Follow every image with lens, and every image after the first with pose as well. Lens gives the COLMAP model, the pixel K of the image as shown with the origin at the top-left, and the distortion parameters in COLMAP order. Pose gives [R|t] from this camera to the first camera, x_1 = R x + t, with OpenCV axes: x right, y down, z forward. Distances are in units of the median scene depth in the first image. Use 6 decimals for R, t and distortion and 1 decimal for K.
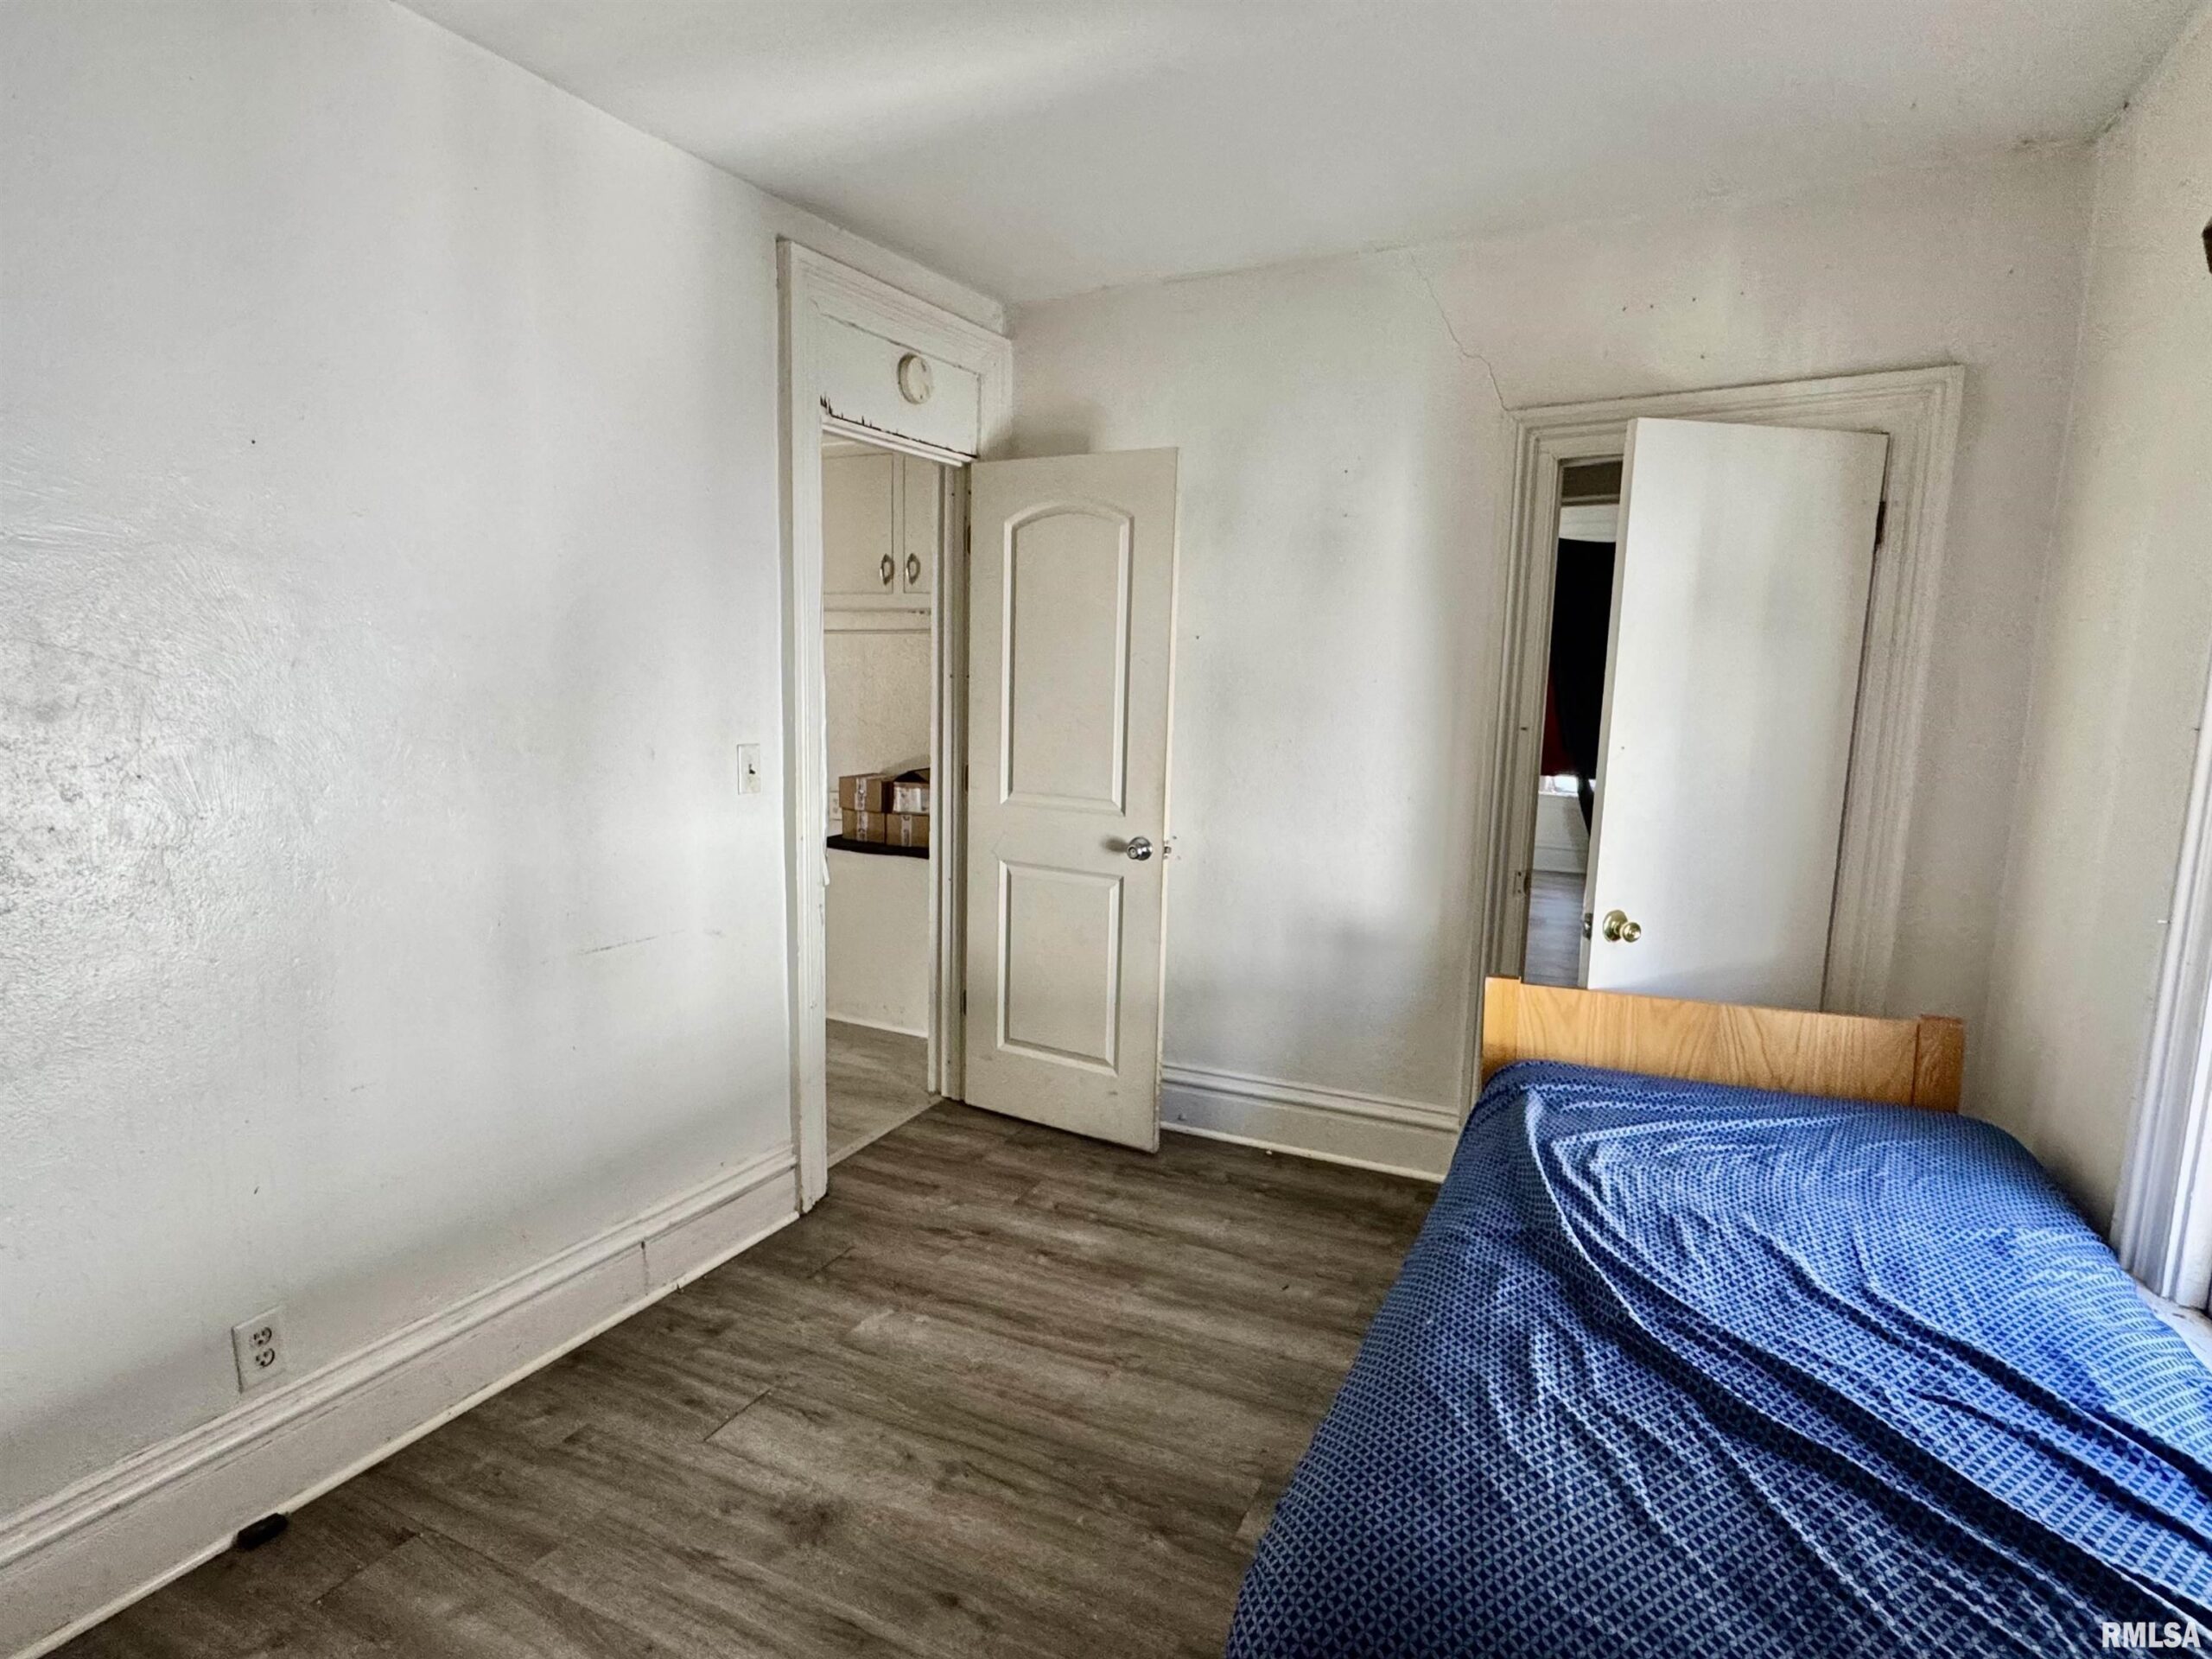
lens RADIAL K [[1158.0, 0, 1105.0], [0, 1158.0, 836.3], [0, 0, 1]] dist [-0.004236, 0.002743]
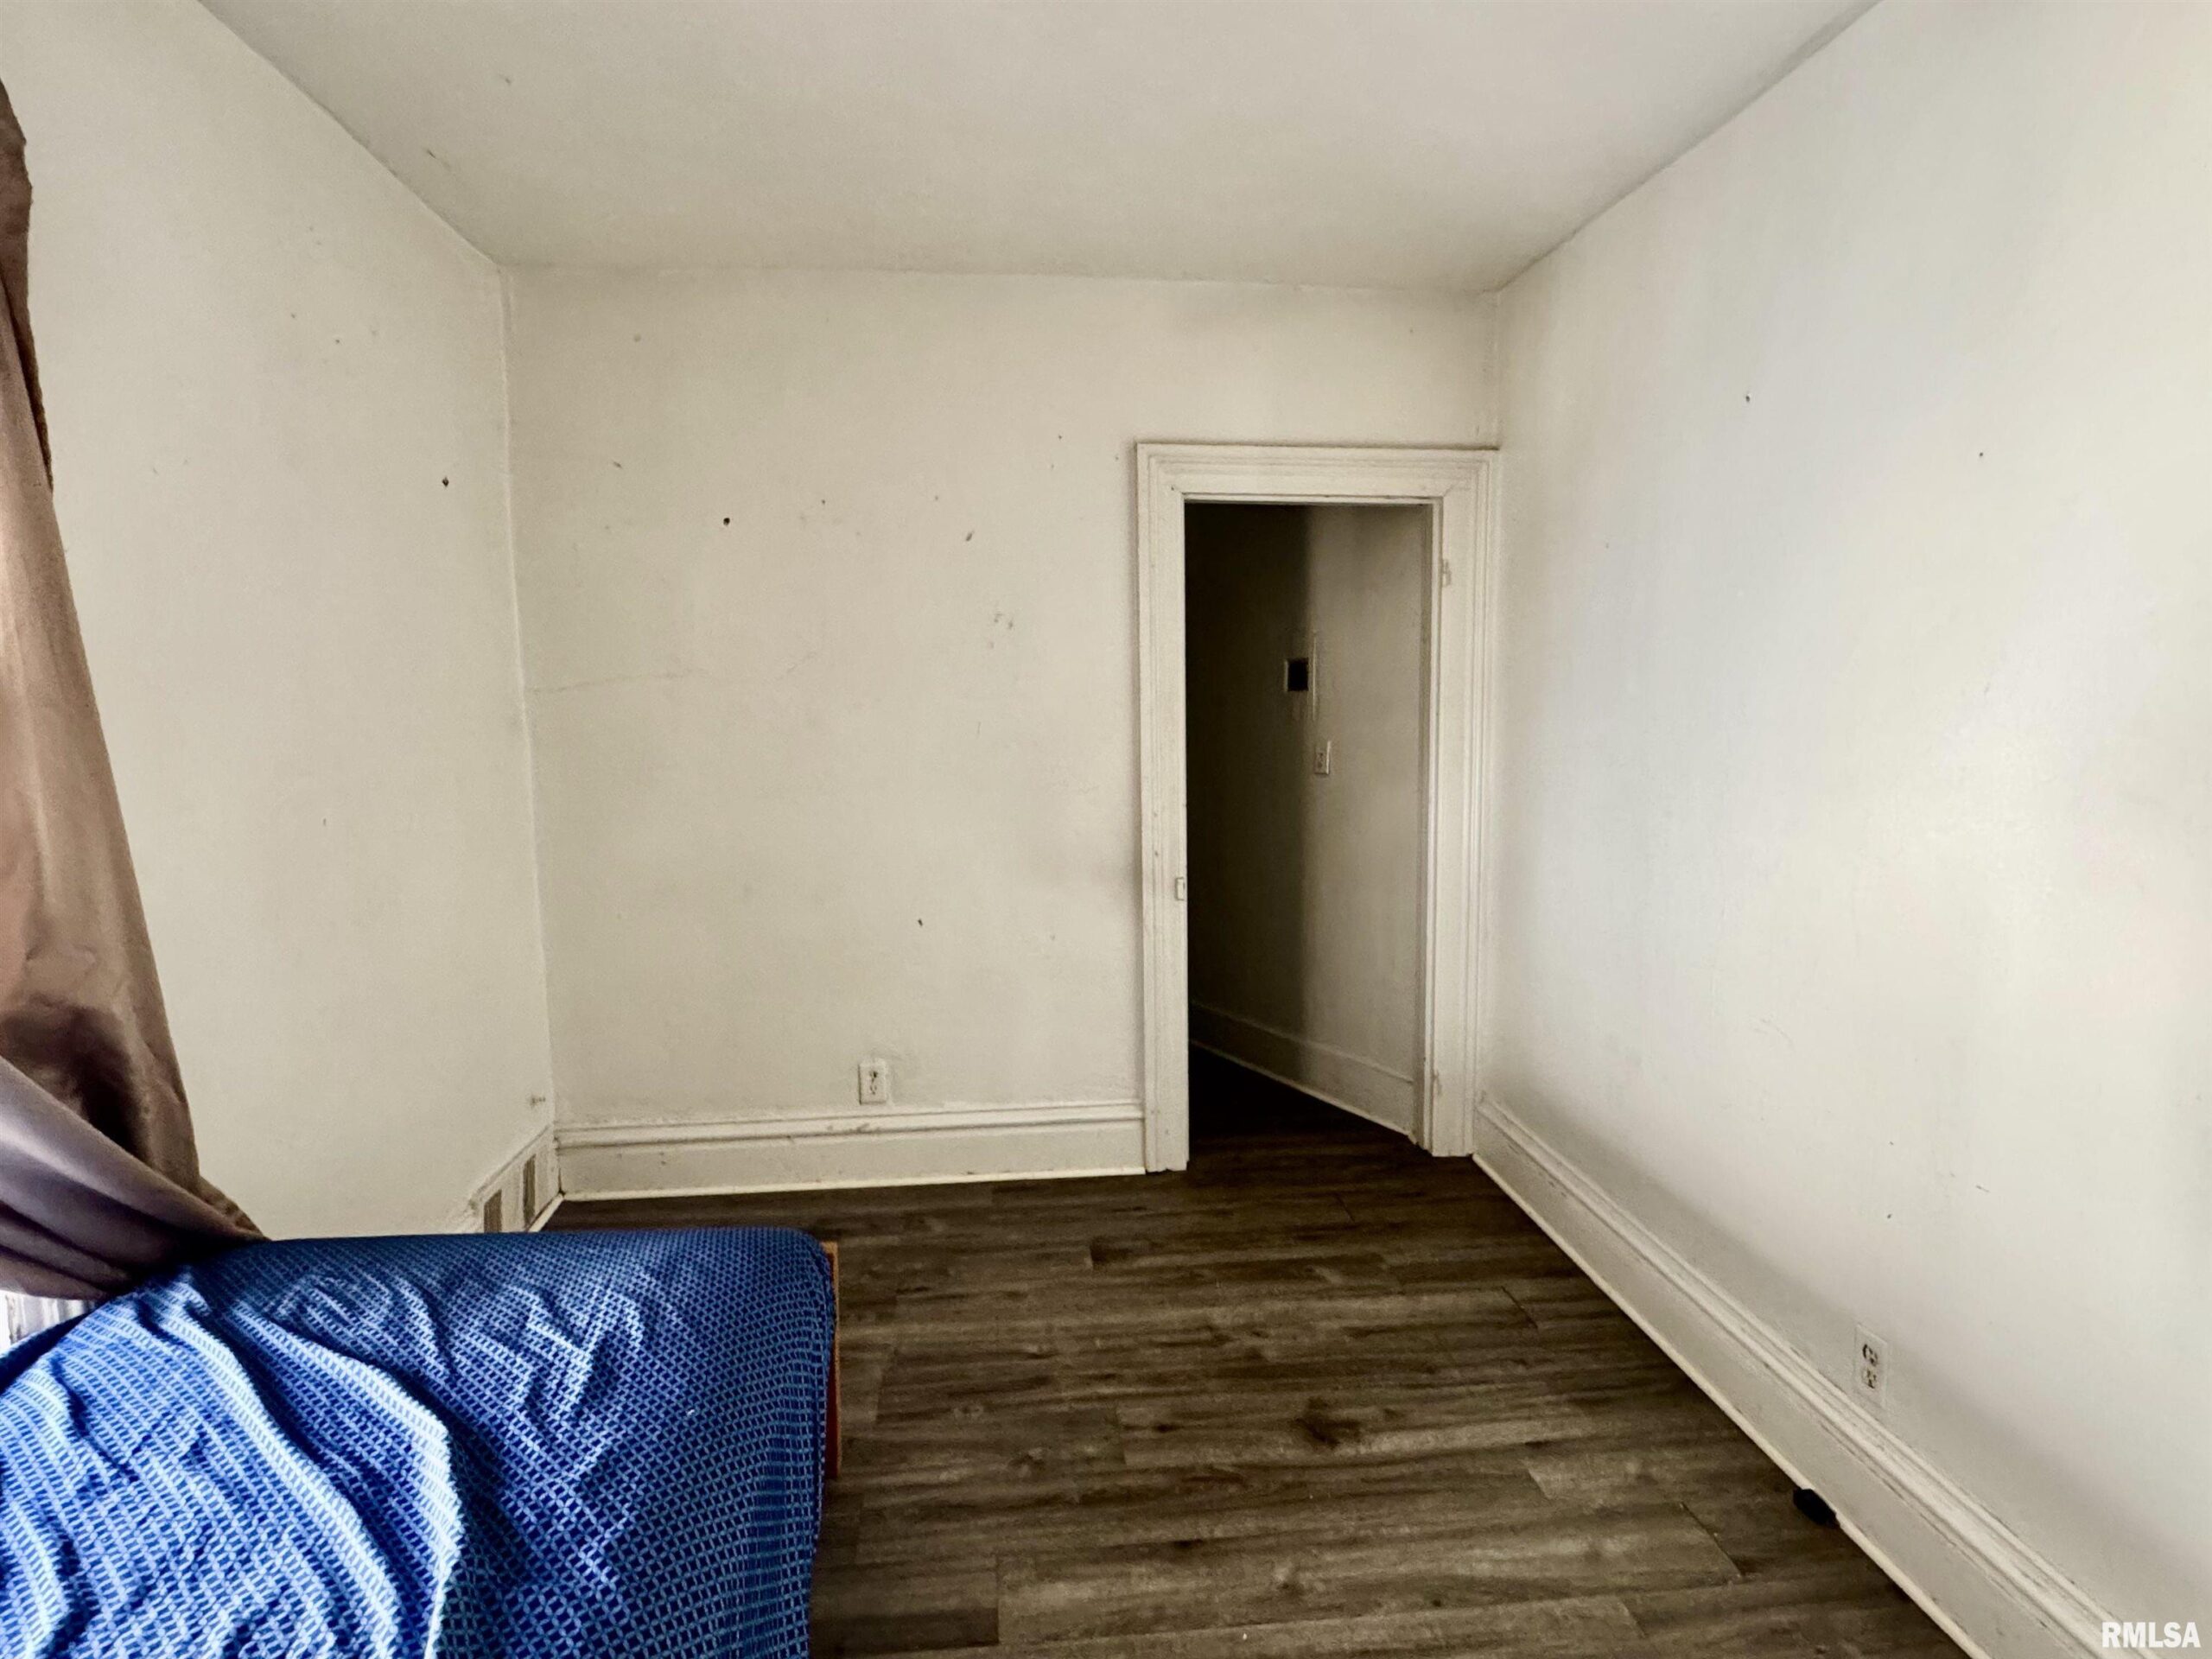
lens RADIAL K [[1158.0, 0, 1109.6], [0, 1158.0, 839.5], [0, 0, 1]] dist [-0.004236, 0.002743]
pose [[-0.845007, 0.046883, -0.532696, 0.418470], [-0.083967, 0.972160, 0.218756, -0.203847], [0.528121, 0.229579, -0.817546, 1.628062]]
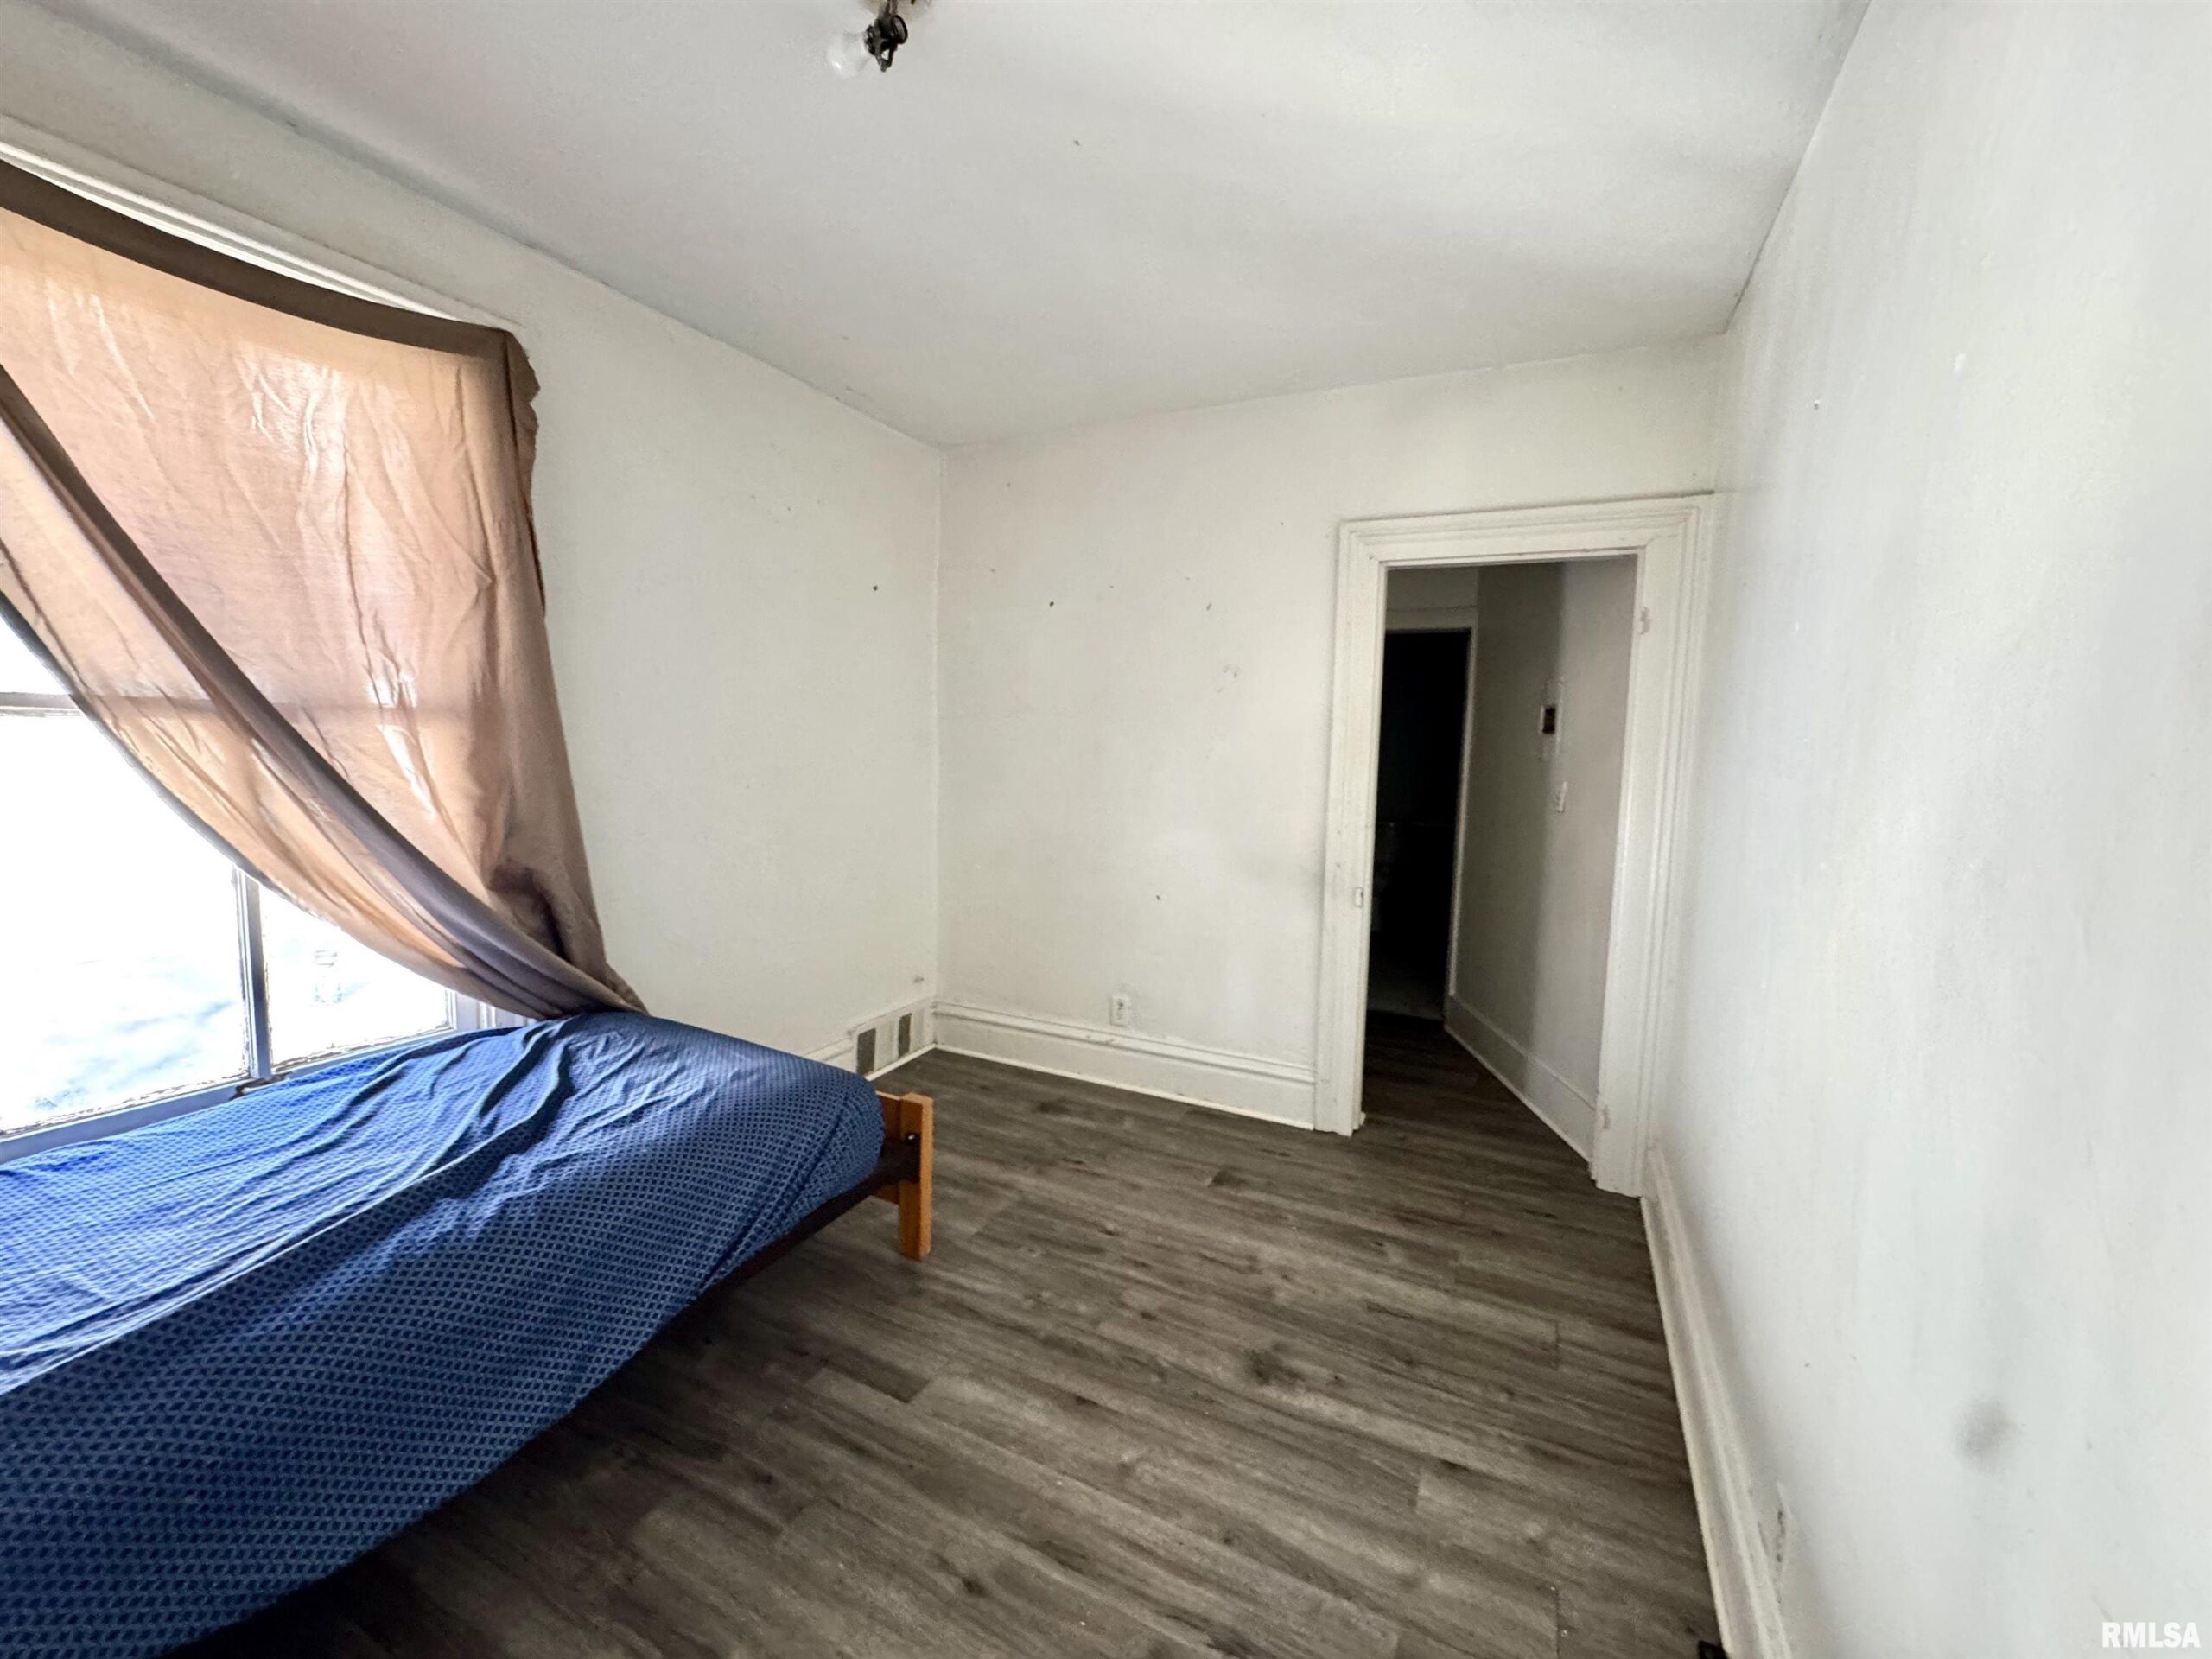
lens RADIAL K [[879.2, 0, 1110.1], [0, 879.2, 828.2], [0, 0, 1]] dist [0.002407, 0.000302]
pose [[-0.998843, -0.045612, -0.015213, -0.237549], [-0.047916, 0.970493, 0.236322, -0.229757], [0.003985, 0.236778, -0.971556, 1.790136]]
